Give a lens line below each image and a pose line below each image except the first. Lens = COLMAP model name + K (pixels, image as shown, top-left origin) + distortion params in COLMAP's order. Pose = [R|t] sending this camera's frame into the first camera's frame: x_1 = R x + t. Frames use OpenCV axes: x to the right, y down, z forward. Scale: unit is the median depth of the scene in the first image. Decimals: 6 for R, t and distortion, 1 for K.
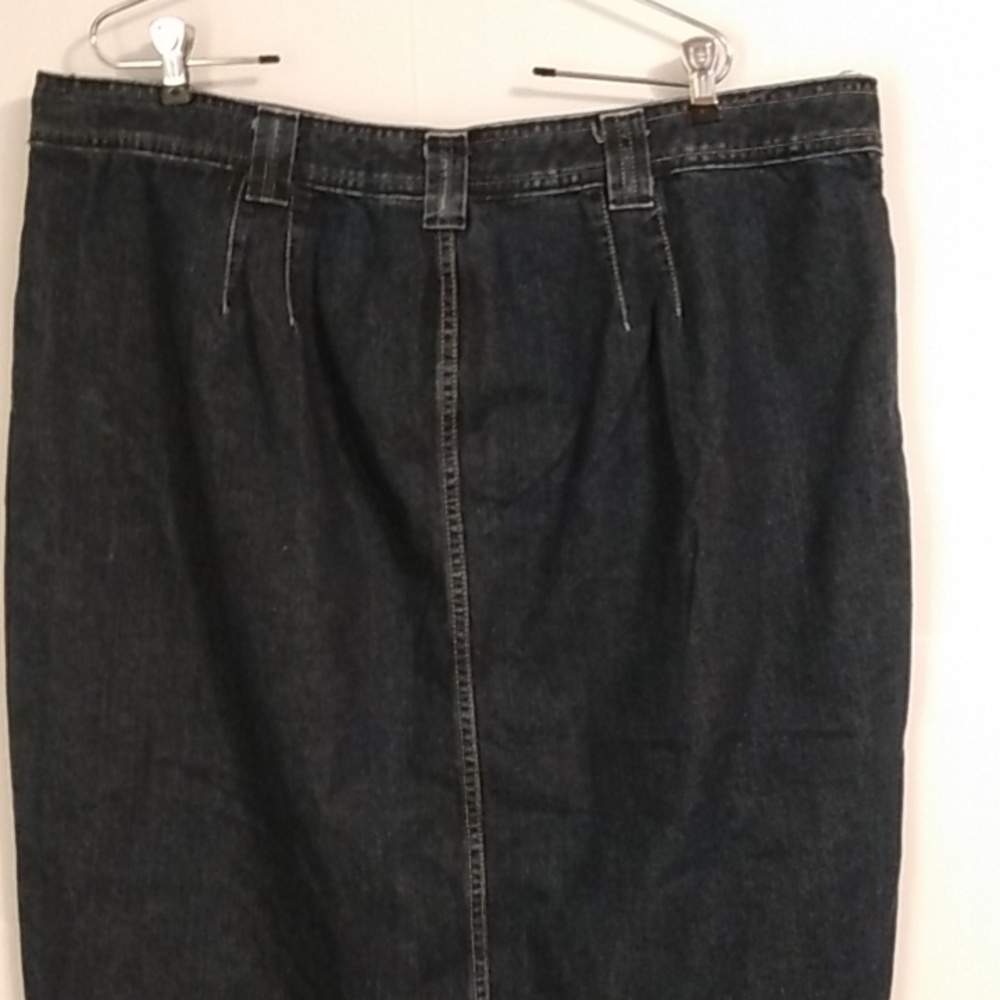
lens RADIAL K [[1624.9, 0, 500.4], [0, 1624.9, 500.9], [0, 0, 1]] dist [0.137601, -0.353973]
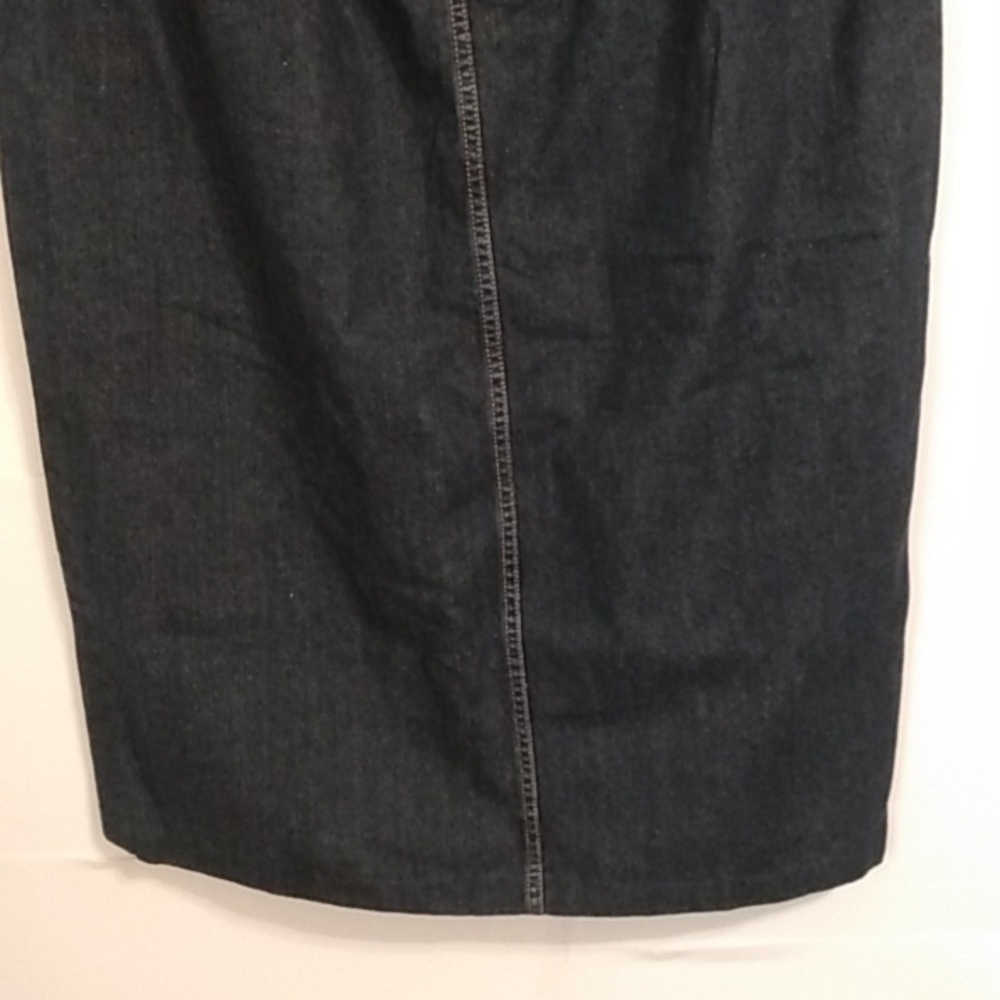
lens RADIAL K [[1624.9, 0, 500.4], [0, 1624.9, 500.9], [0, 0, 1]] dist [0.137601, -0.353973]
pose [[0.999189, -0.040210, 0.001892, -0.018406], [0.039137, 0.981385, 0.188020, 0.102020], [-0.009417, -0.187794, 0.982163, 0.012203]]
